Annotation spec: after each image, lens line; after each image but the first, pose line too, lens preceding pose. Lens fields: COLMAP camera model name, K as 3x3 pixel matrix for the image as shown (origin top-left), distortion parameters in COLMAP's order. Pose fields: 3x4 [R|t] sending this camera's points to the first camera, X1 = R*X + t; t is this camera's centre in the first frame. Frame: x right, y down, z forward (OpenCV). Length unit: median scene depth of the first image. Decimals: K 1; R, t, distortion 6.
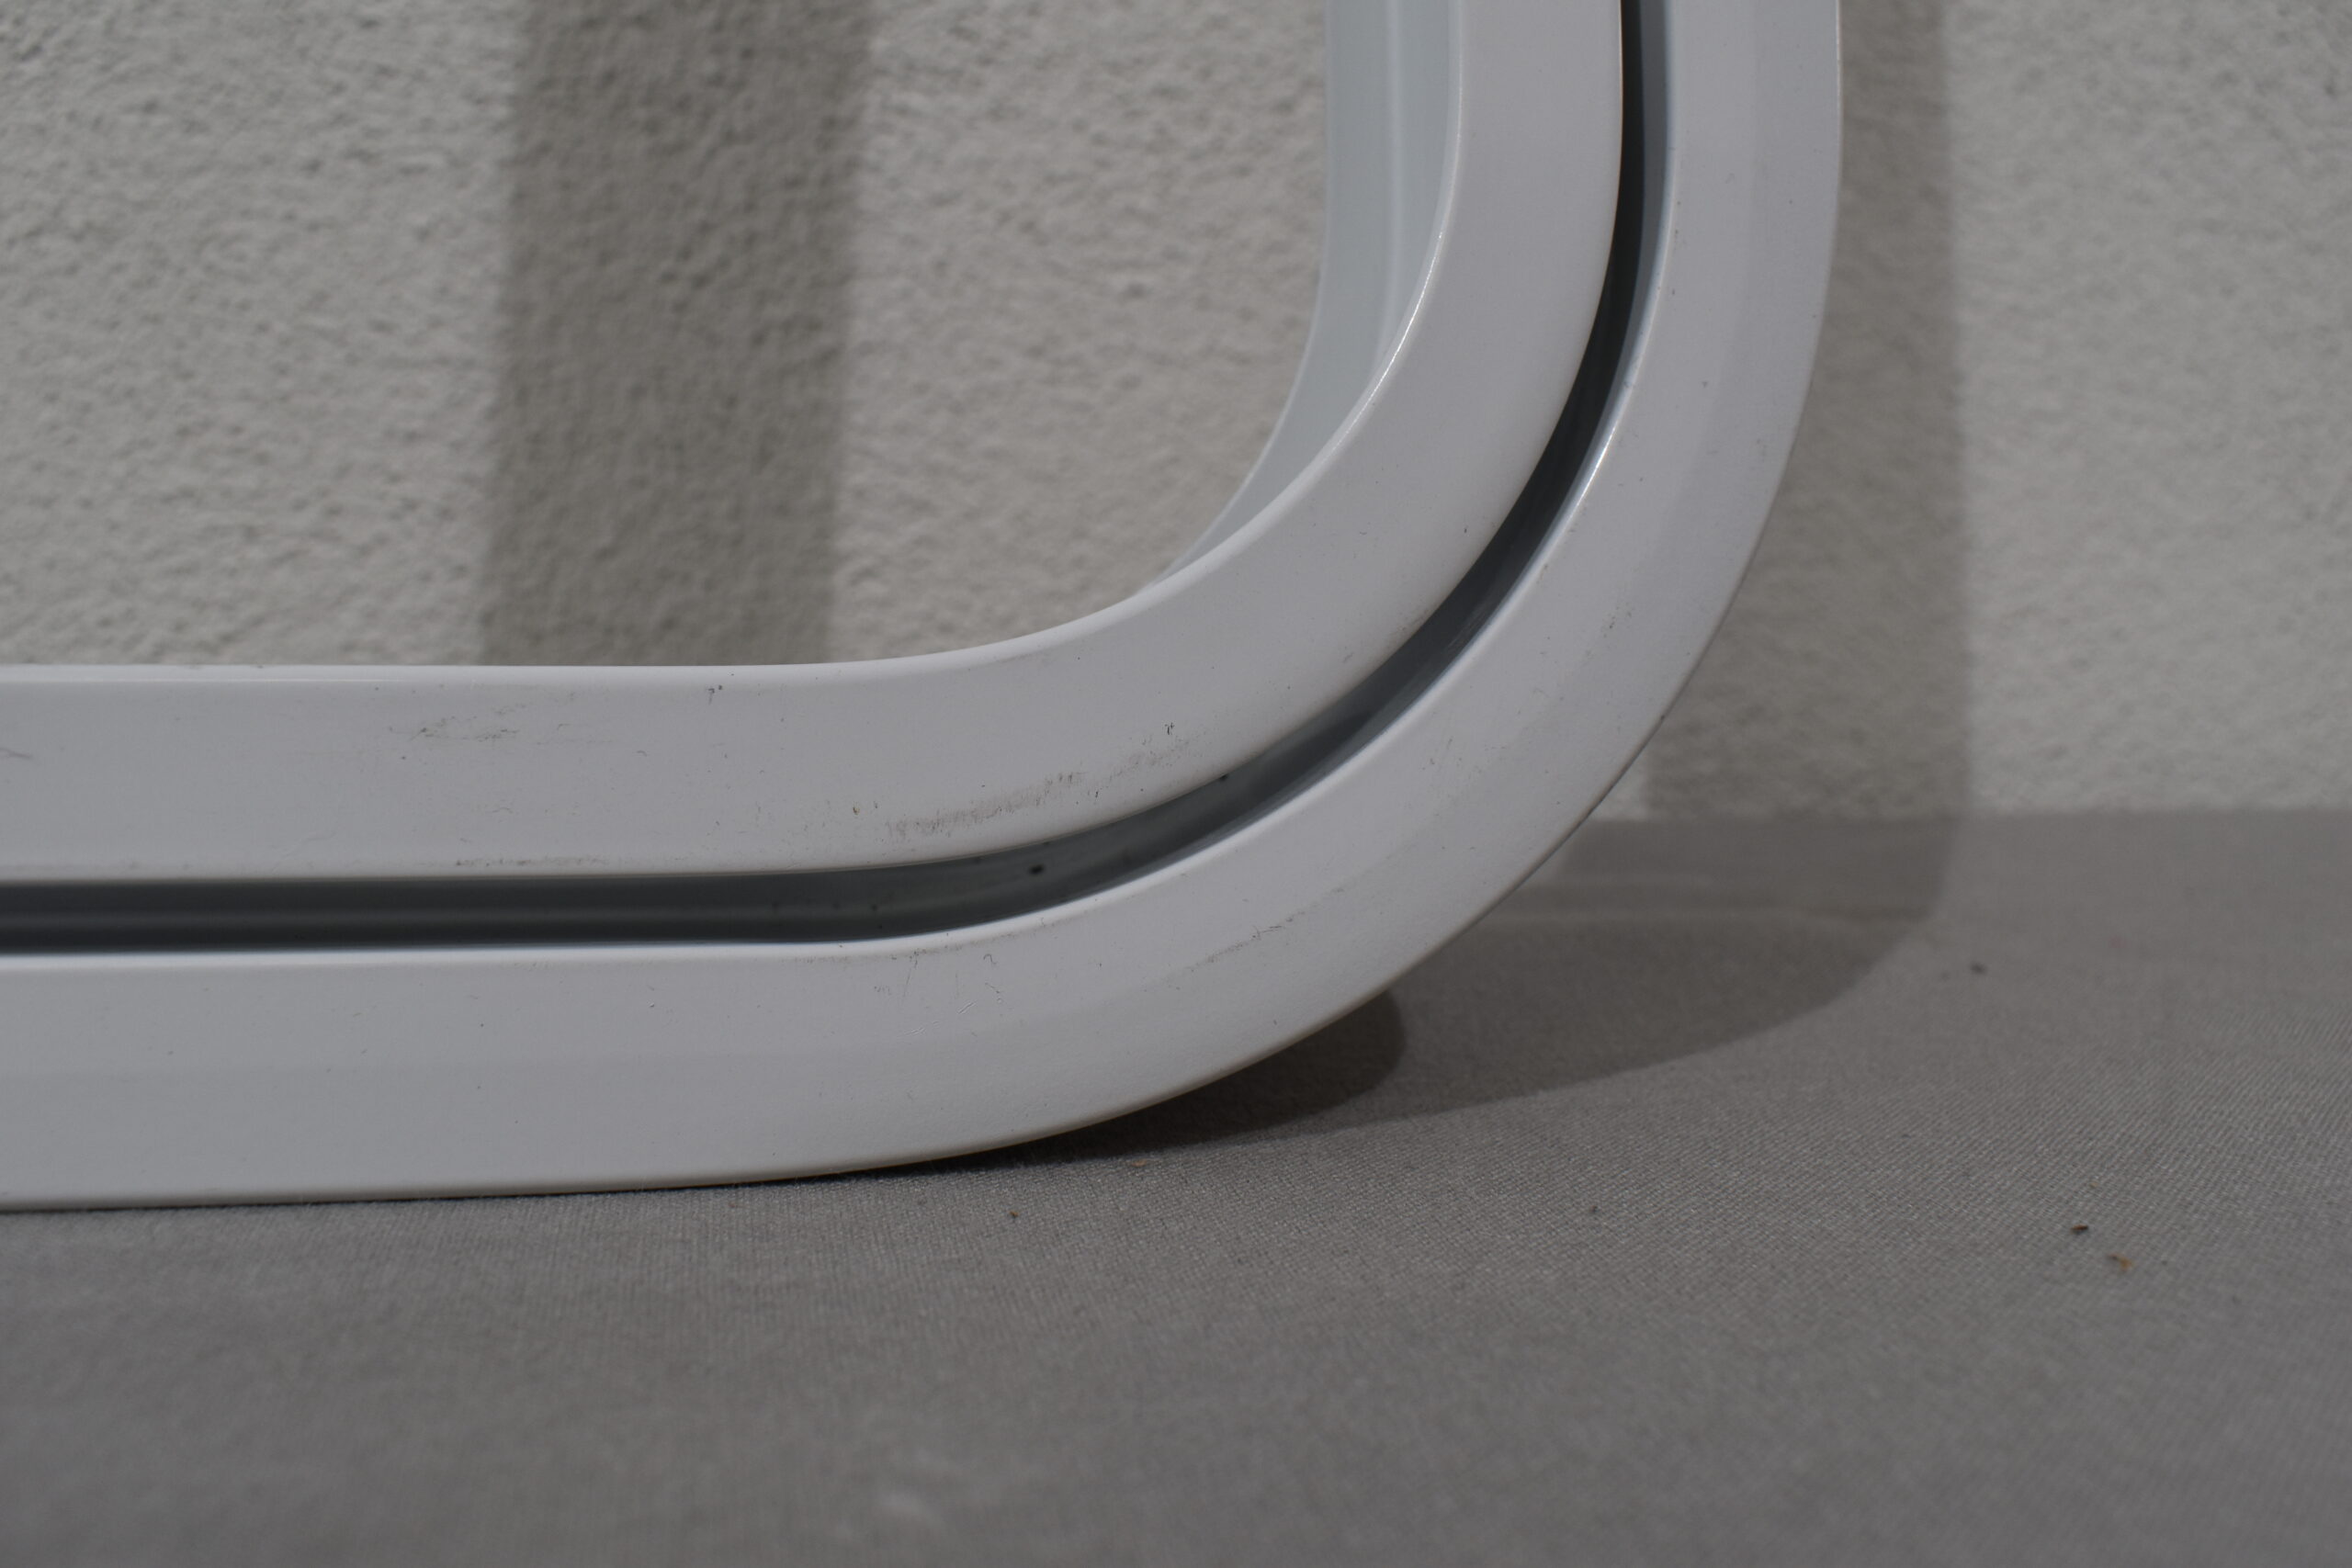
lens RADIAL K [[1882.6, 0, 1165.4], [0, 1882.6, 783.2], [0, 0, 1]] dist [-0.111980, 0.021870]
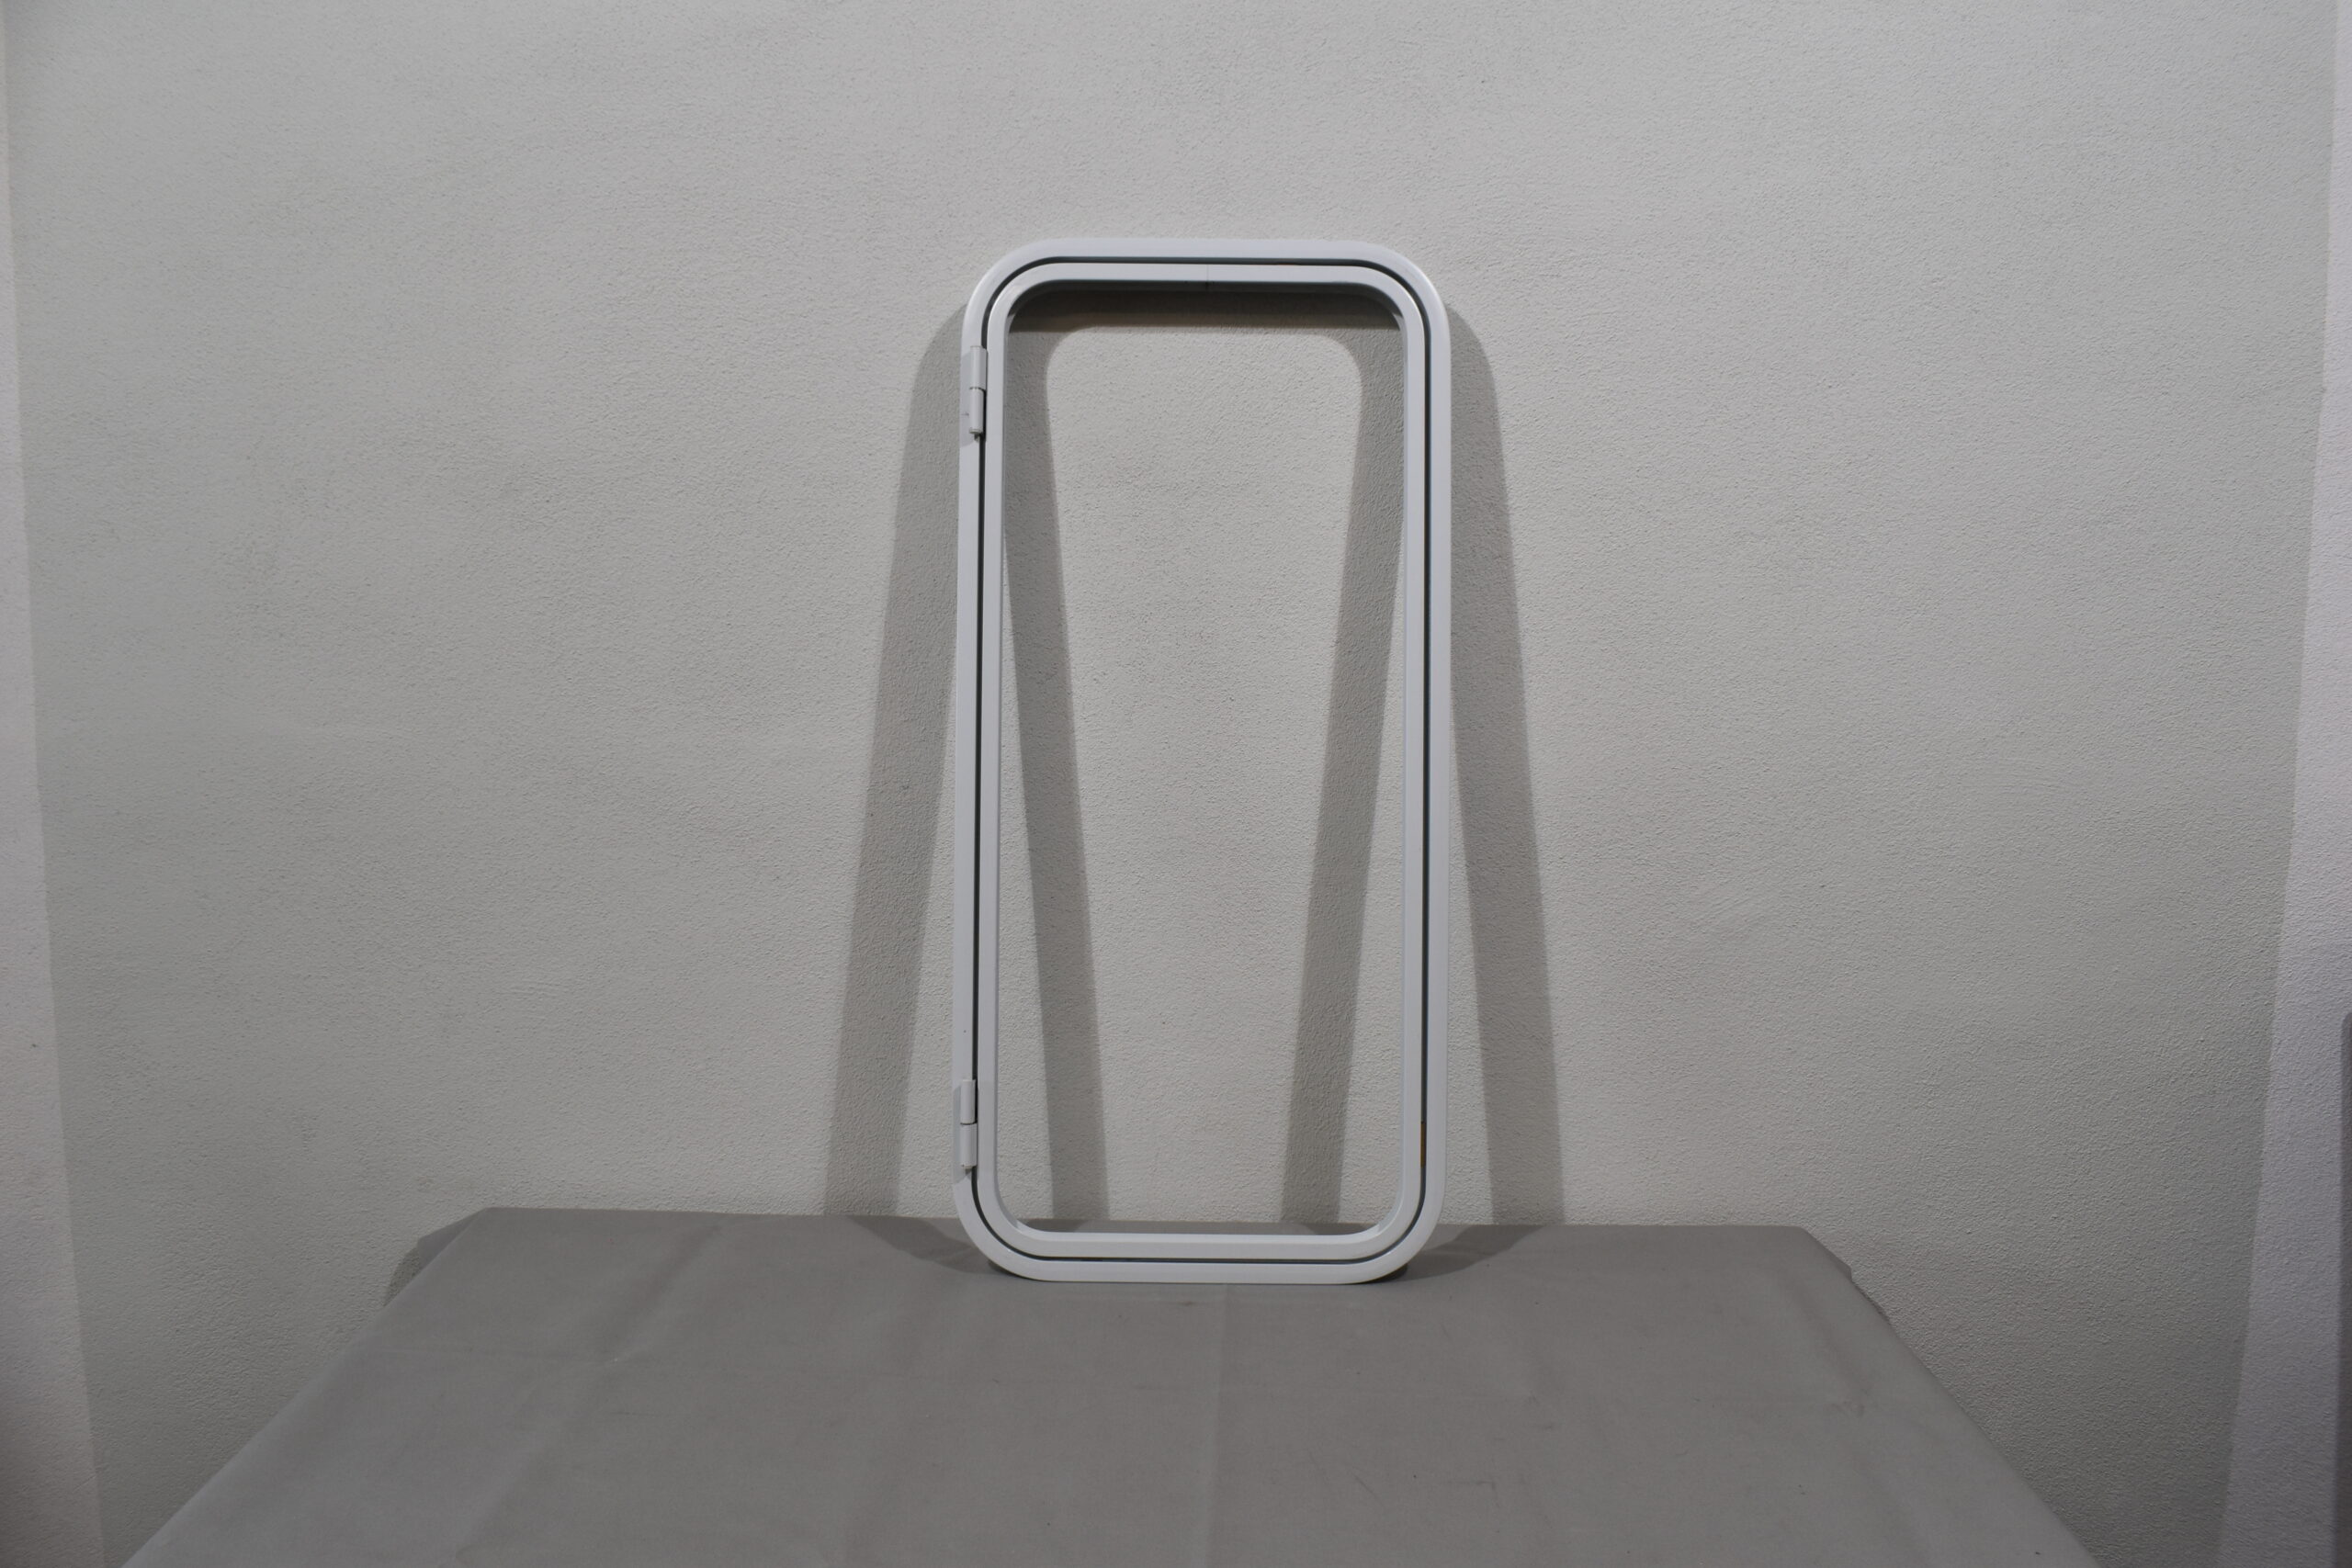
lens RADIAL K [[1882.6, 0, 1165.4], [0, 1882.6, 783.2], [0, 0, 1]] dist [-0.111980, 0.021870]
pose [[0.970516, 0.008255, -0.240895, 0.755024], [-0.013747, 0.999682, -0.021125, -1.326935], [0.240644, 0.023813, 0.970321, -5.318421]]
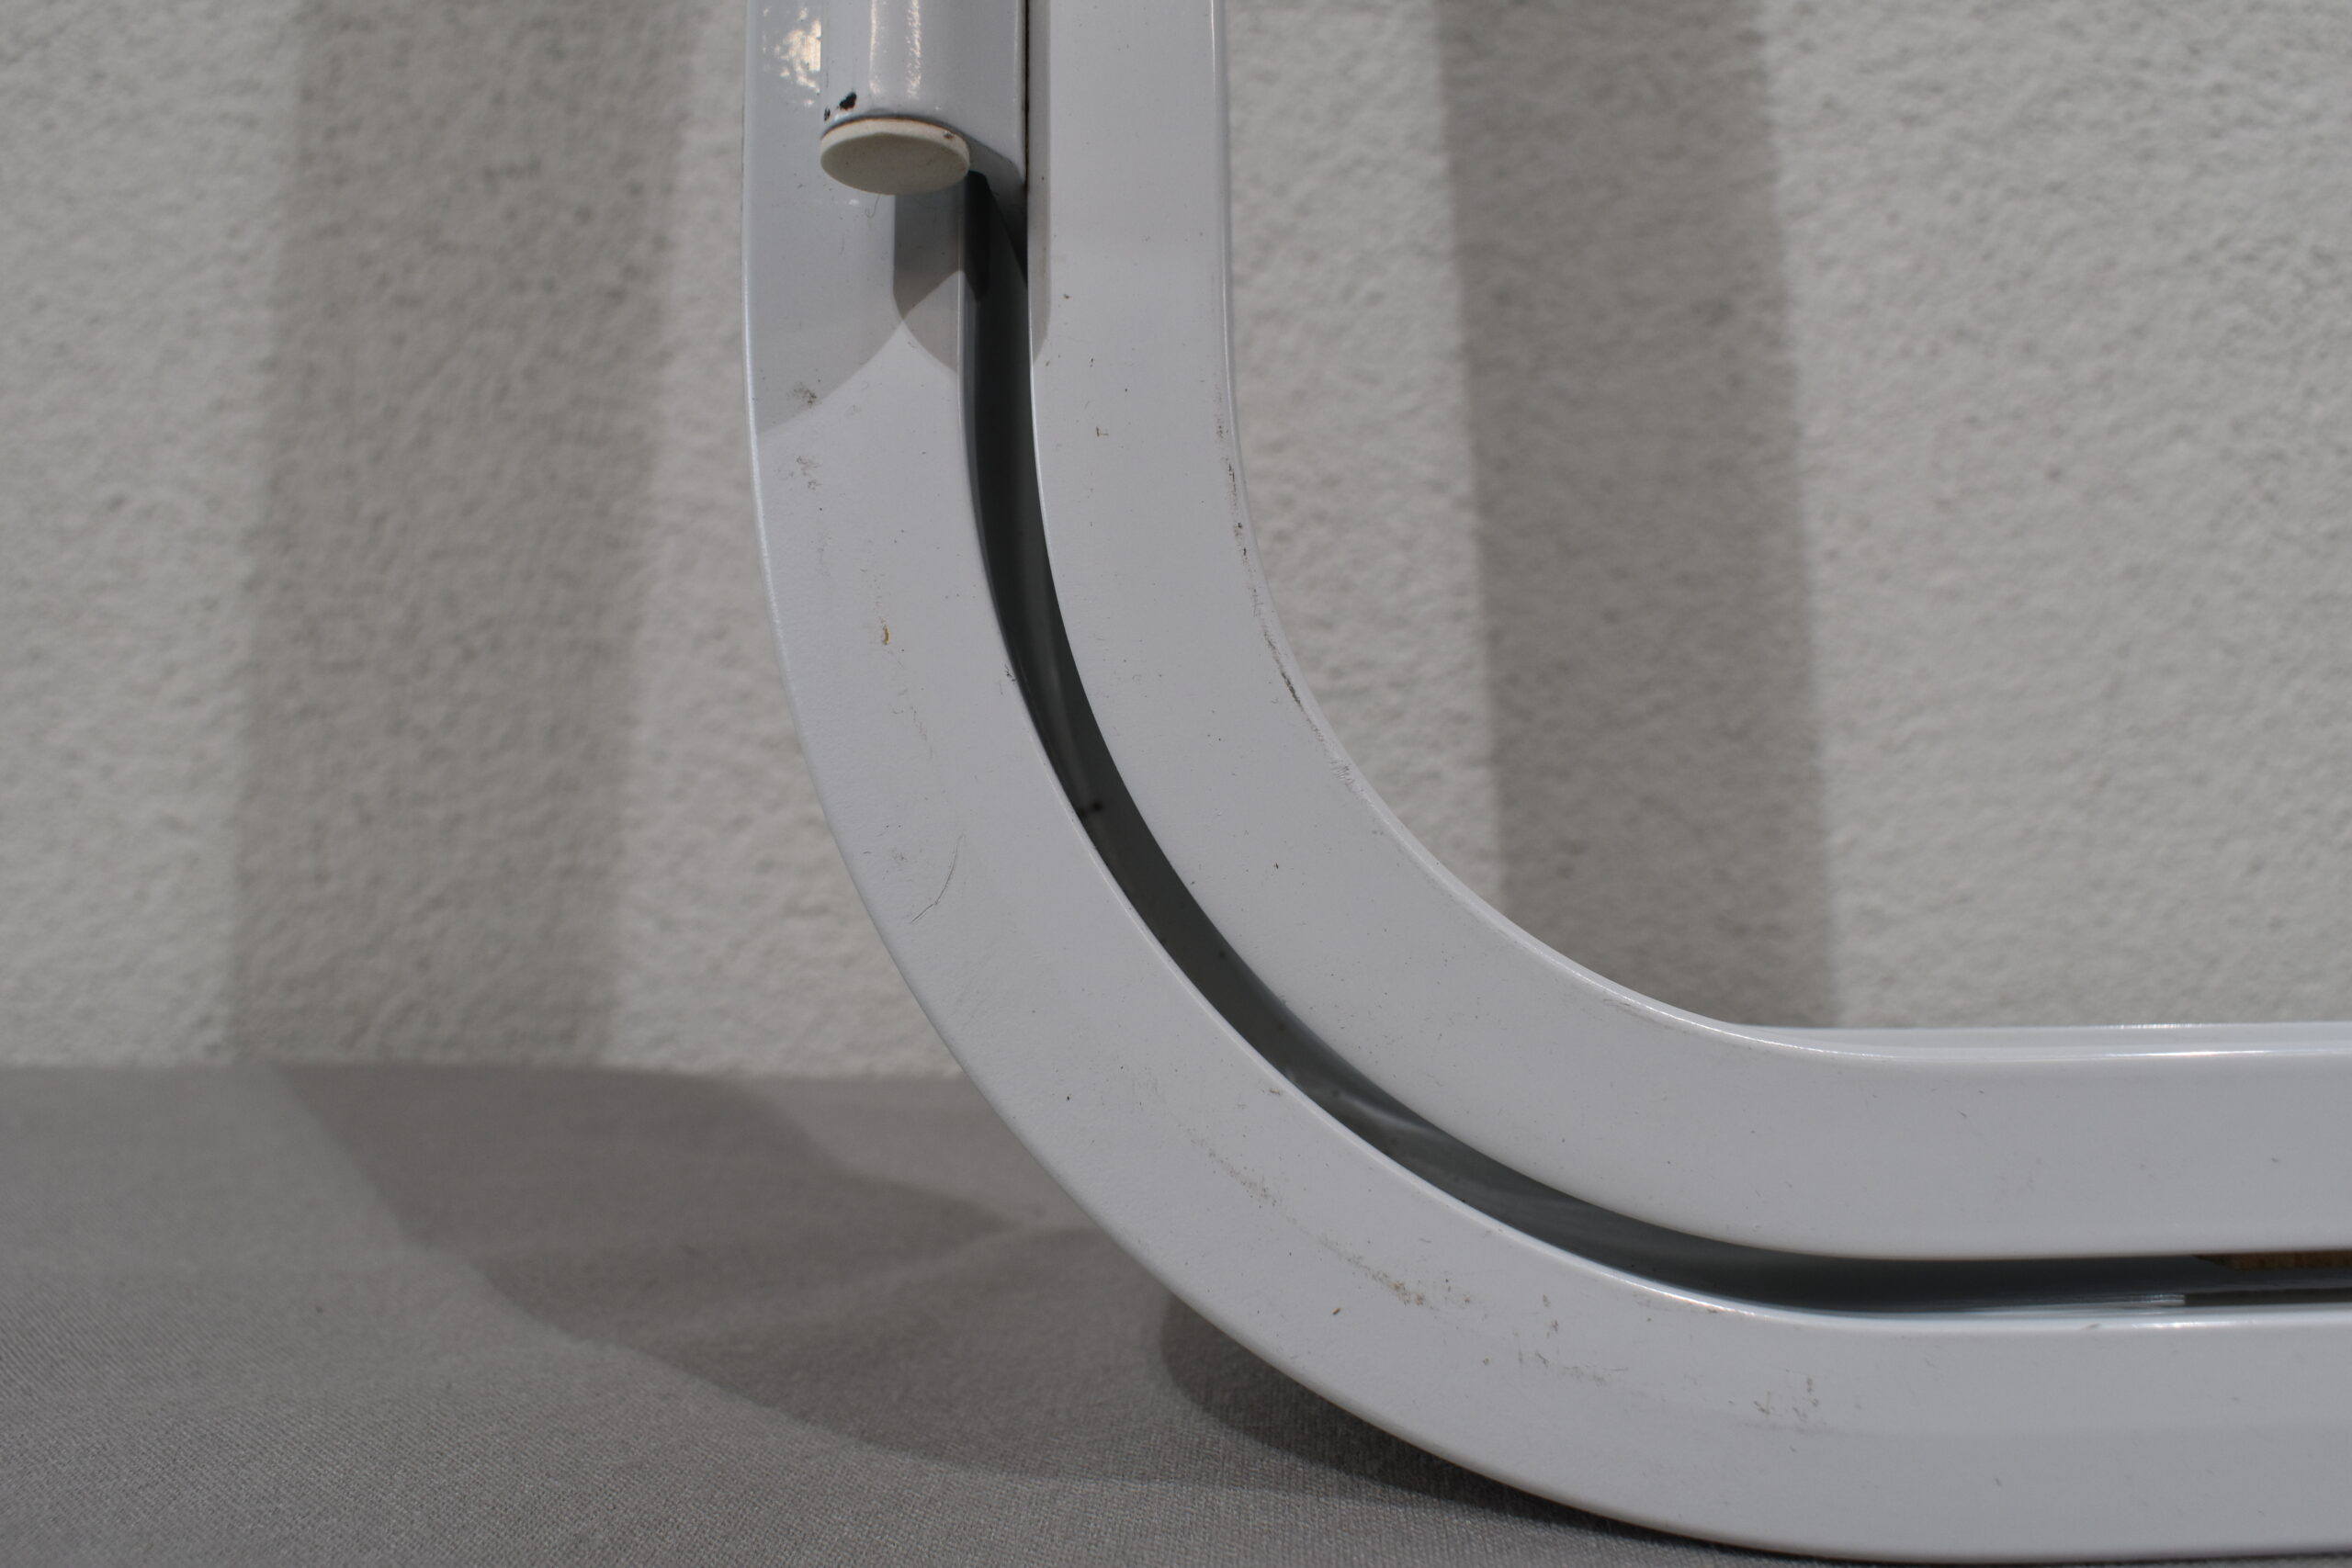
lens RADIAL K [[1882.6, 0, 1165.4], [0, 1882.6, 783.2], [0, 0, 1]] dist [-0.111980, 0.021870]
pose [[0.955805, -0.025324, -0.292909, -1.027568], [0.004547, 0.997437, -0.071401, -0.059865], [0.293967, 0.066913, 0.953471, -0.239933]]
